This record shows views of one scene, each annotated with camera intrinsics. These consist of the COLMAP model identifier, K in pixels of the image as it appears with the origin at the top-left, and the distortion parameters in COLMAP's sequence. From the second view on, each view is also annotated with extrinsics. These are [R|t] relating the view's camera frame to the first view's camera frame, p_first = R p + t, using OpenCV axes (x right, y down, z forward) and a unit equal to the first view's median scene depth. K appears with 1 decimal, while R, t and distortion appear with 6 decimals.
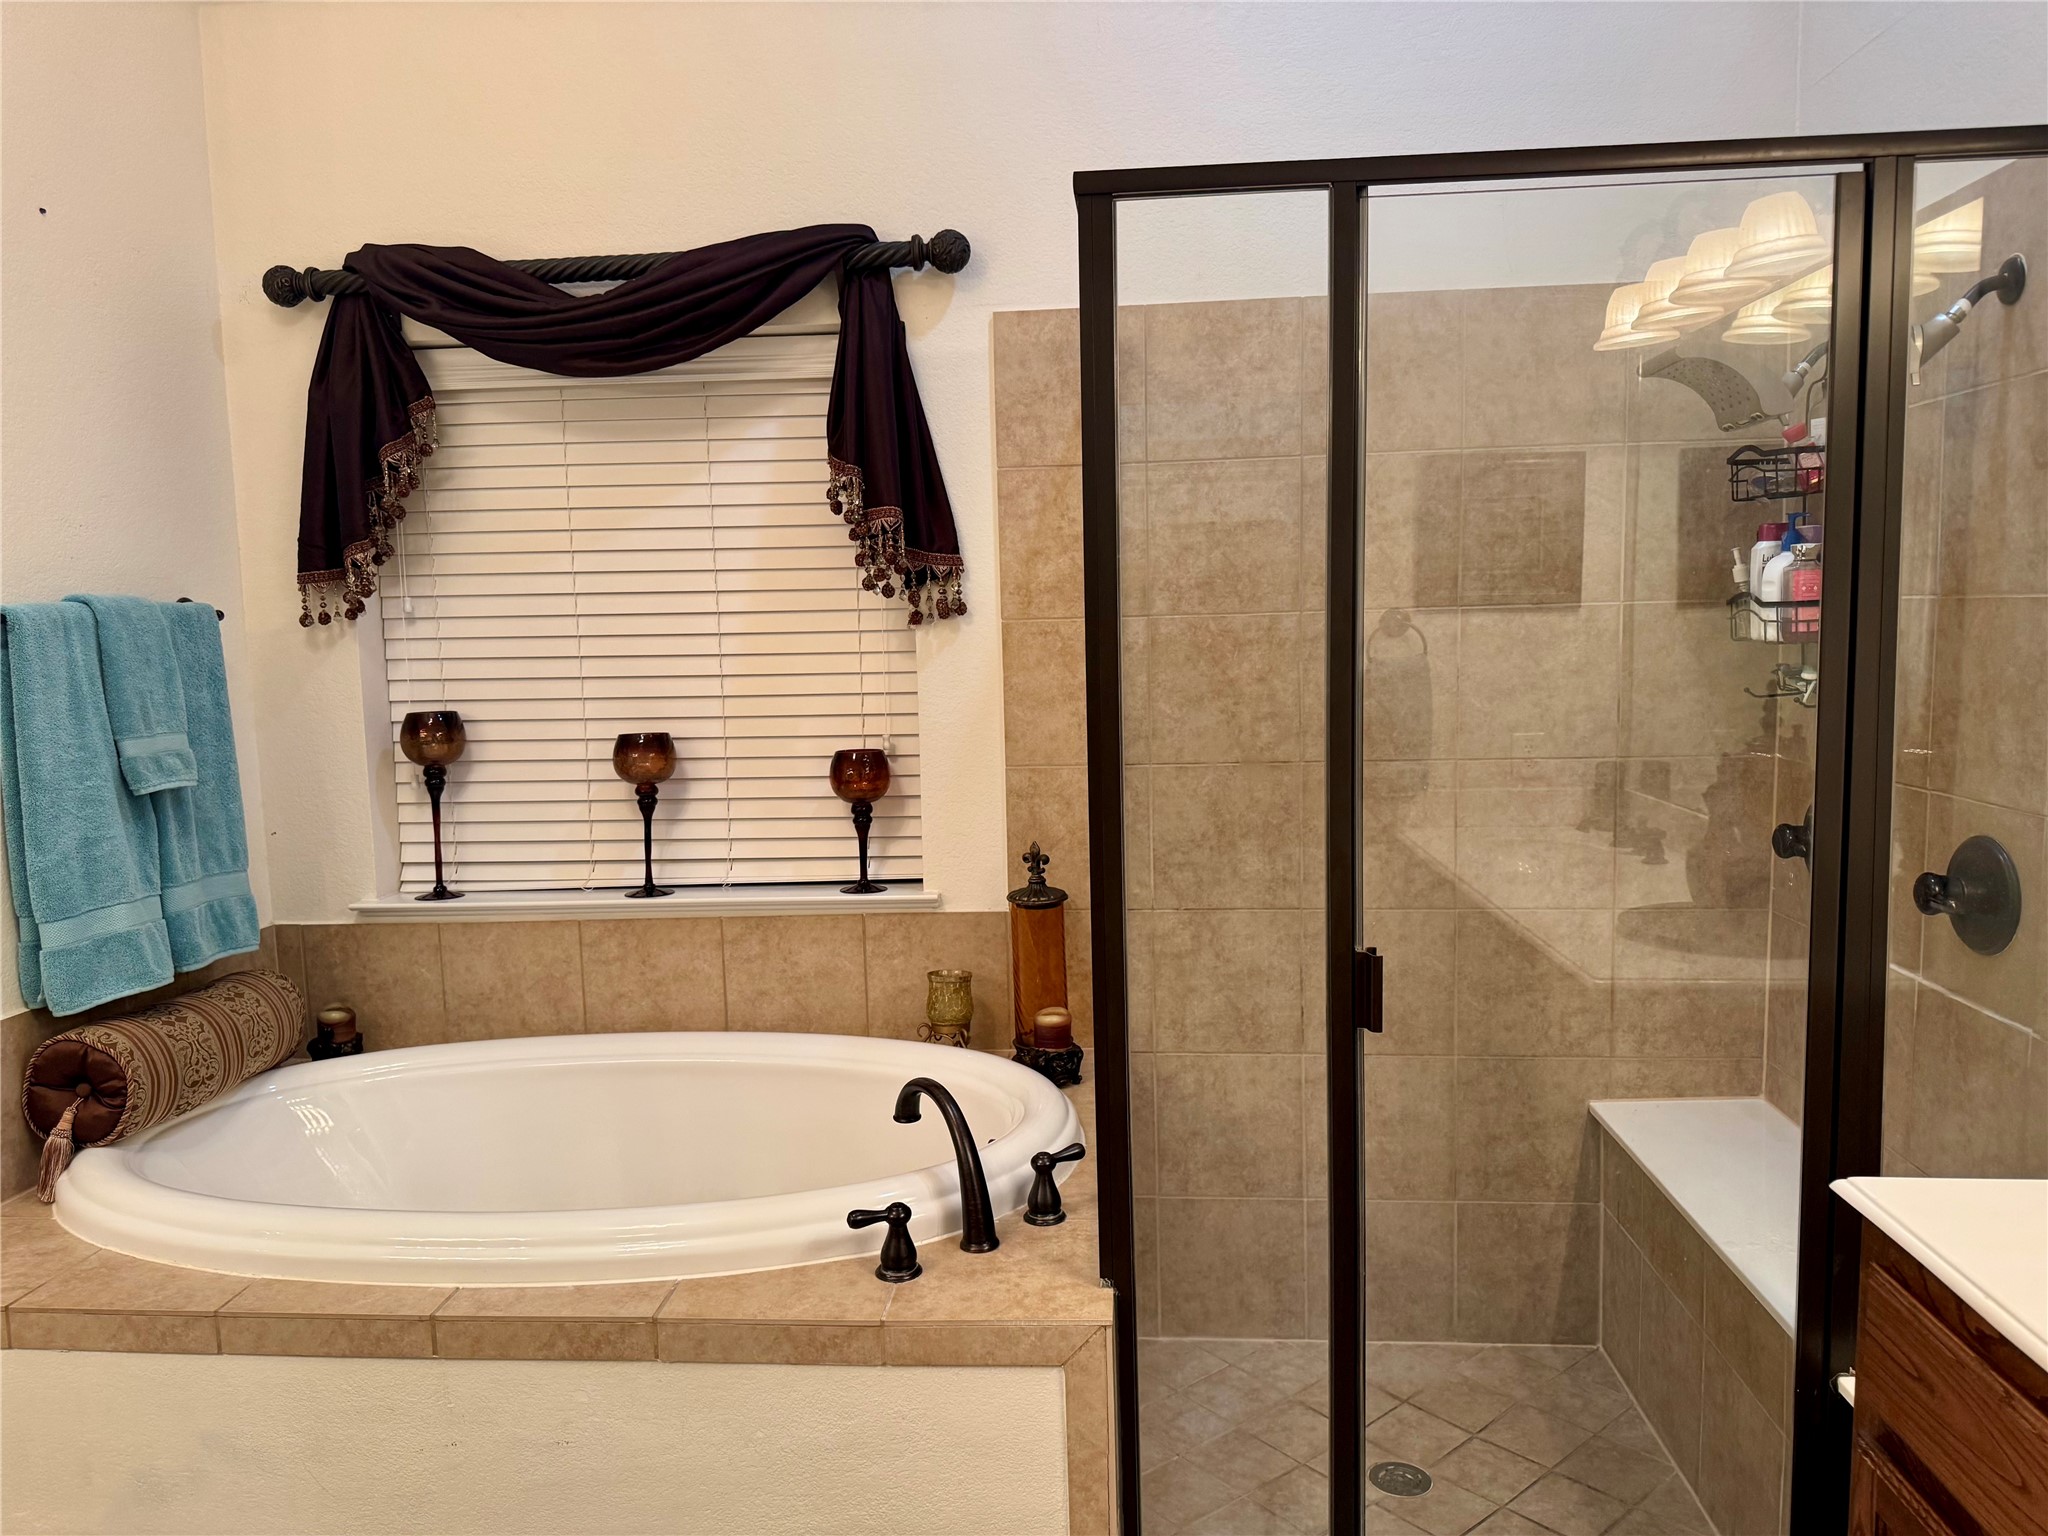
lens RADIAL K [[1434.7, 0, 1020.7], [0, 1434.7, 777.9], [0, 0, 1]] dist [0.104011, -0.159645]
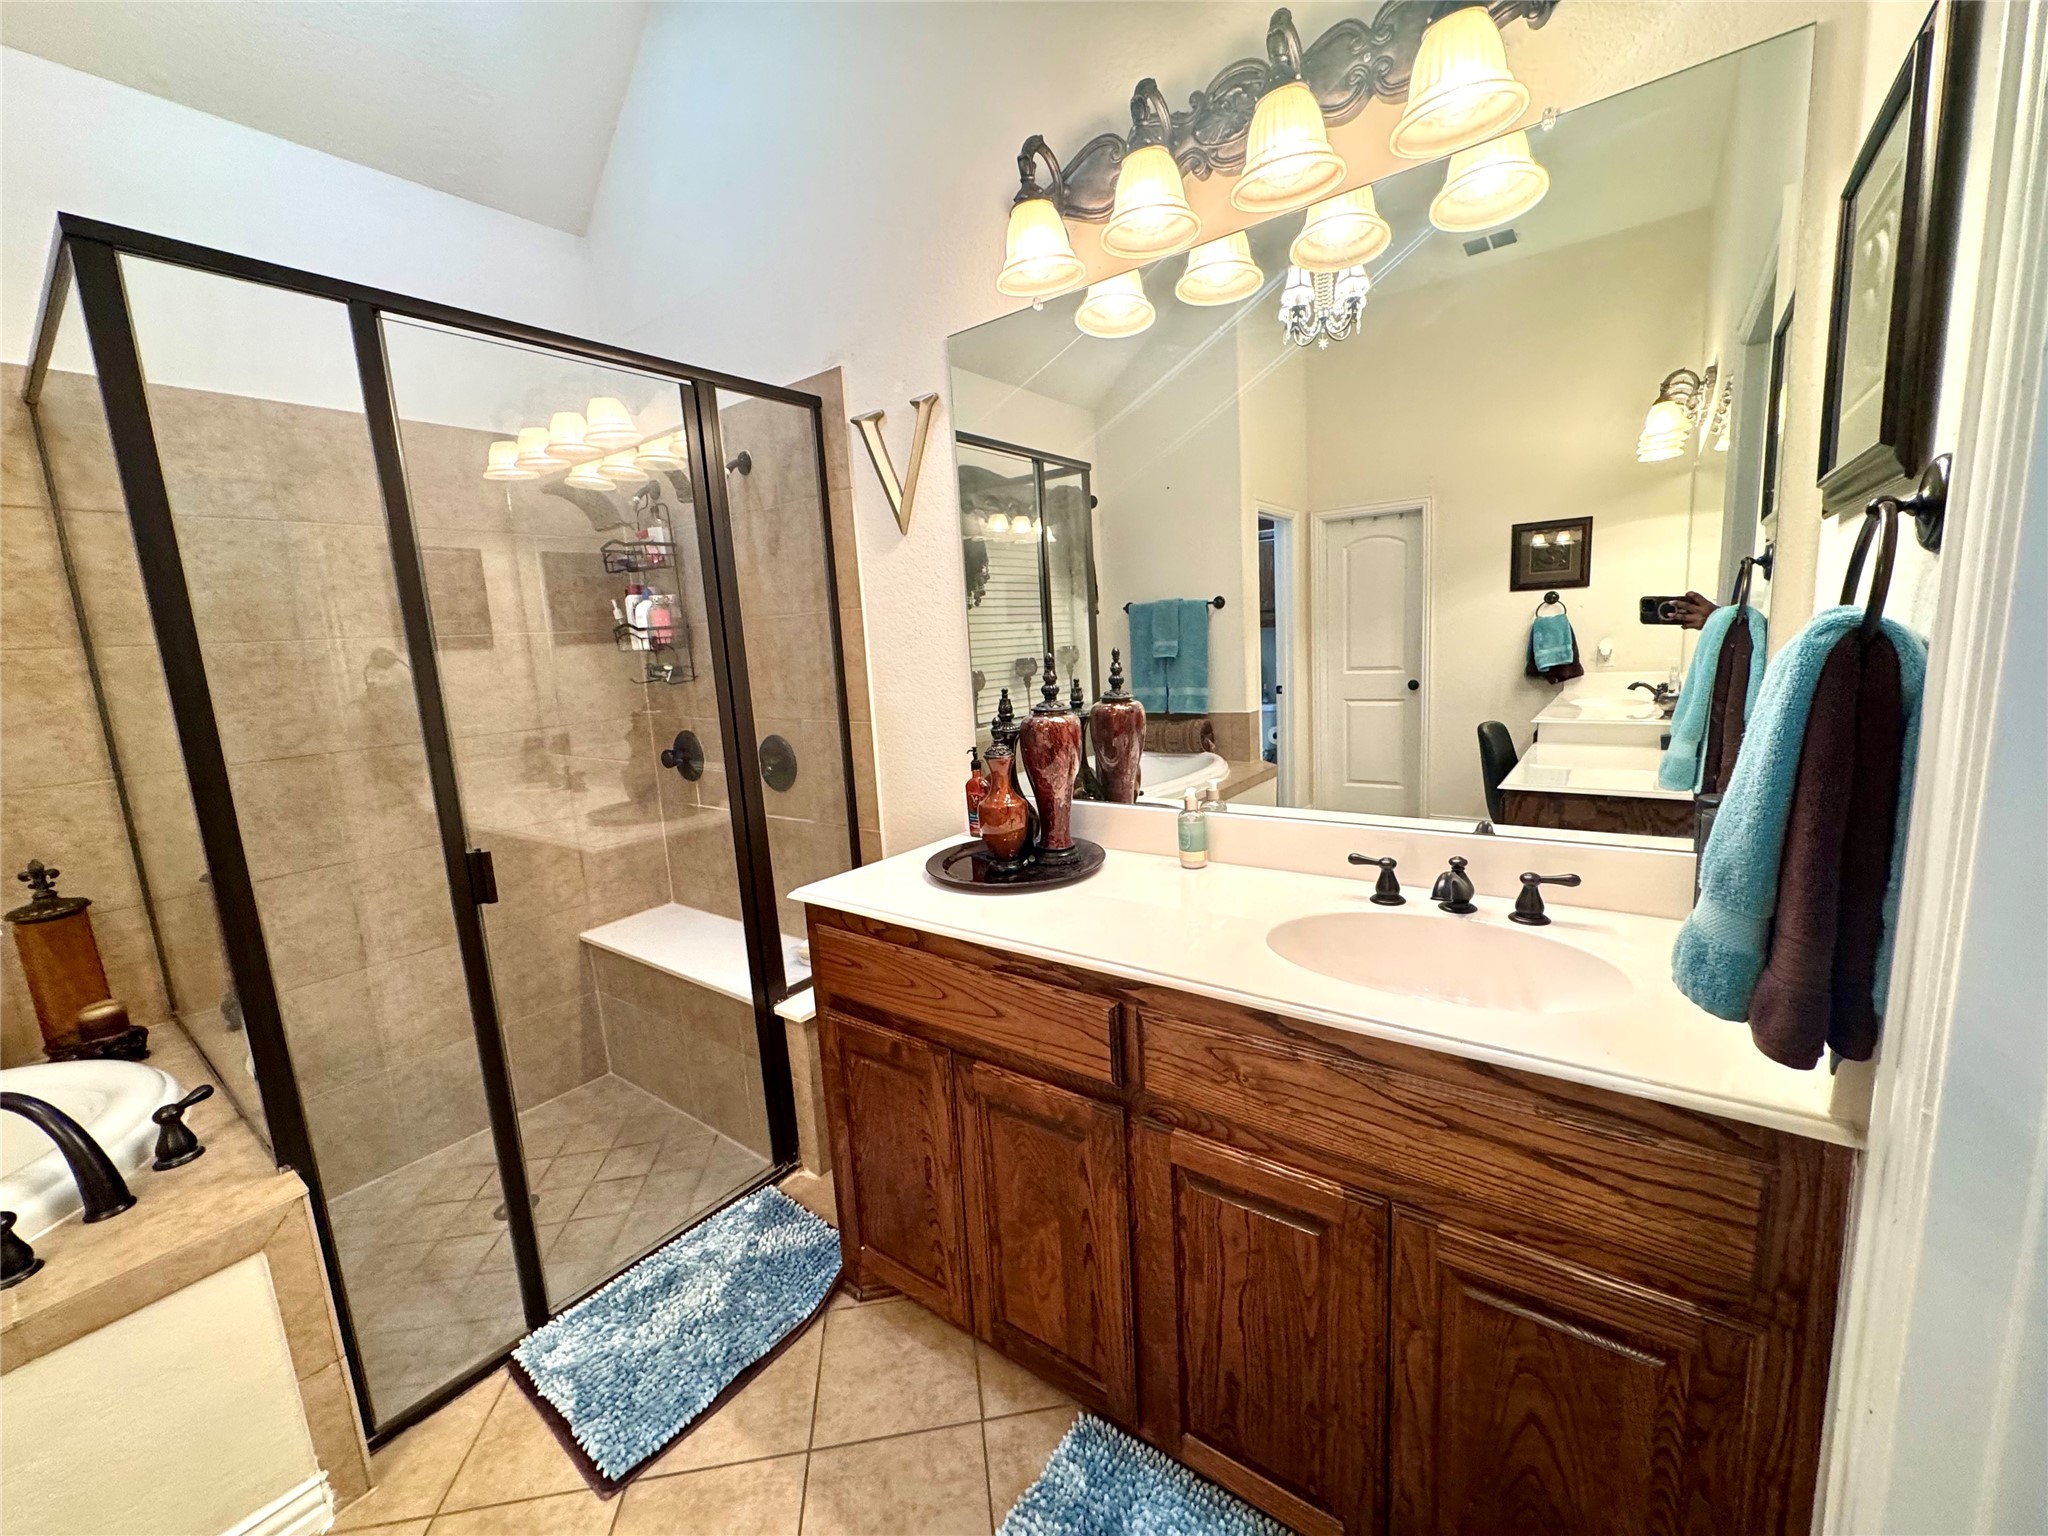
lens RADIAL K [[818.6, 0, 1023.5], [0, 818.6, 766.8], [0, 0, 1]] dist [-0.002712, -0.000163]
pose [[0.529580, -0.141339, 0.836402, -0.099022], [0.141481, 0.986927, 0.077194, 0.034542], [-0.836378, 0.077455, 0.542653, 0.057221]]
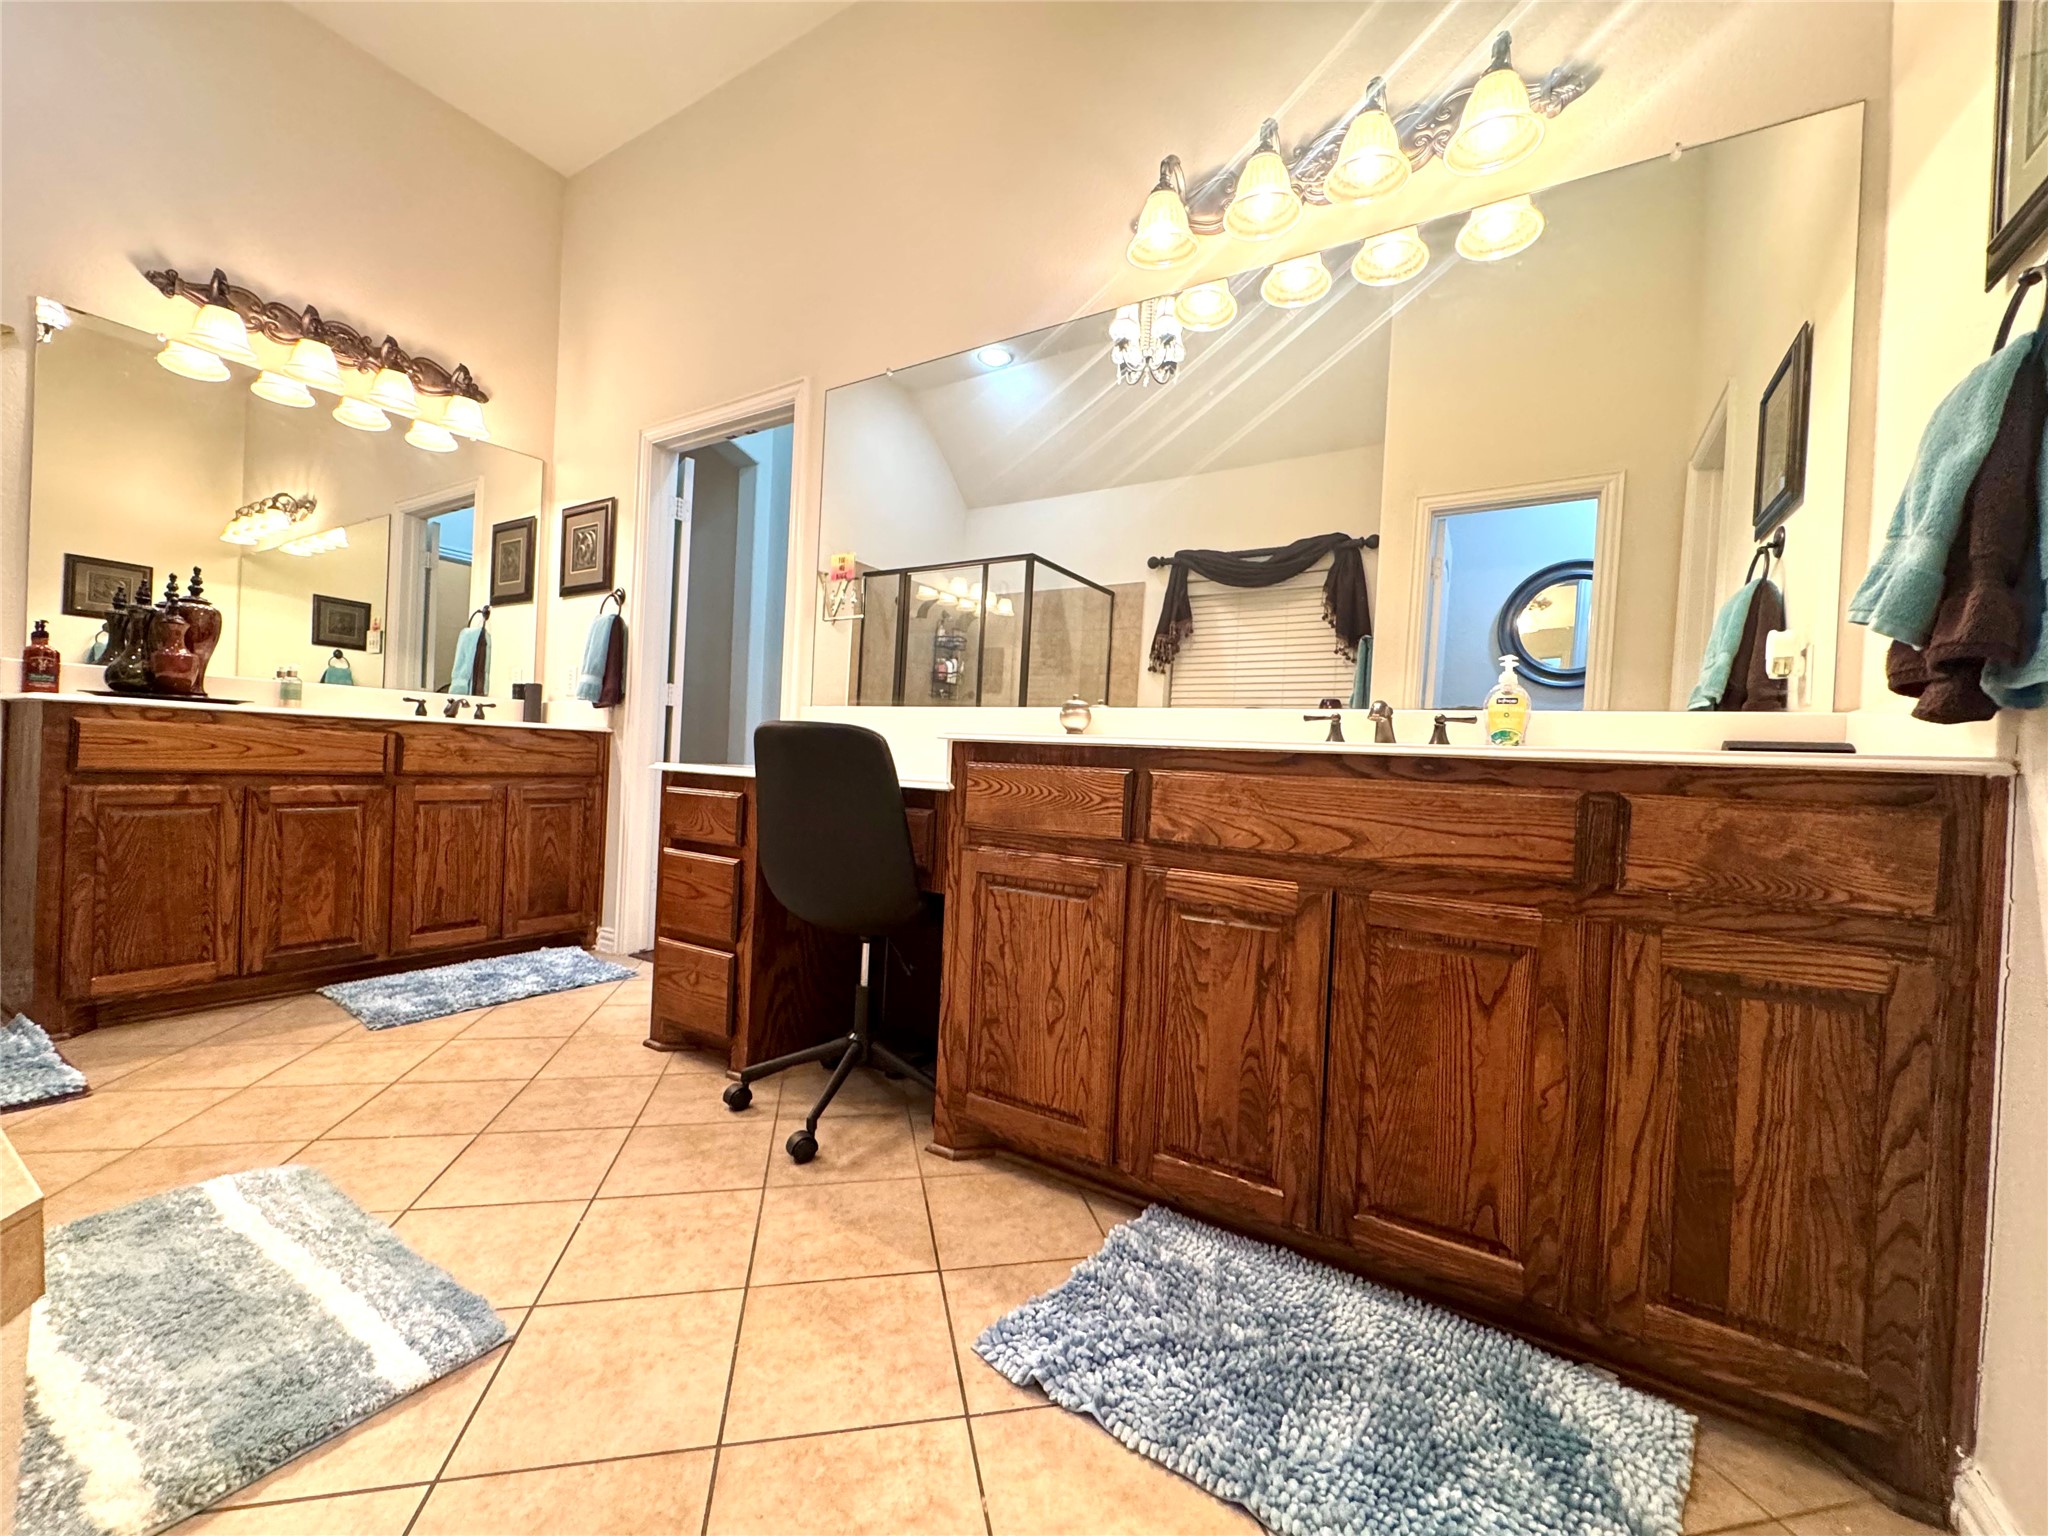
lens RADIAL K [[818.6, 0, 1023.5], [0, 818.6, 766.8], [0, 0, 1]] dist [-0.002712, -0.000163]
pose [[-0.888389, -0.022782, 0.458525, -0.846061], [0.025537, 0.994770, 0.098902, 0.162479], [-0.458380, 0.099572, -0.883161, 0.776530]]
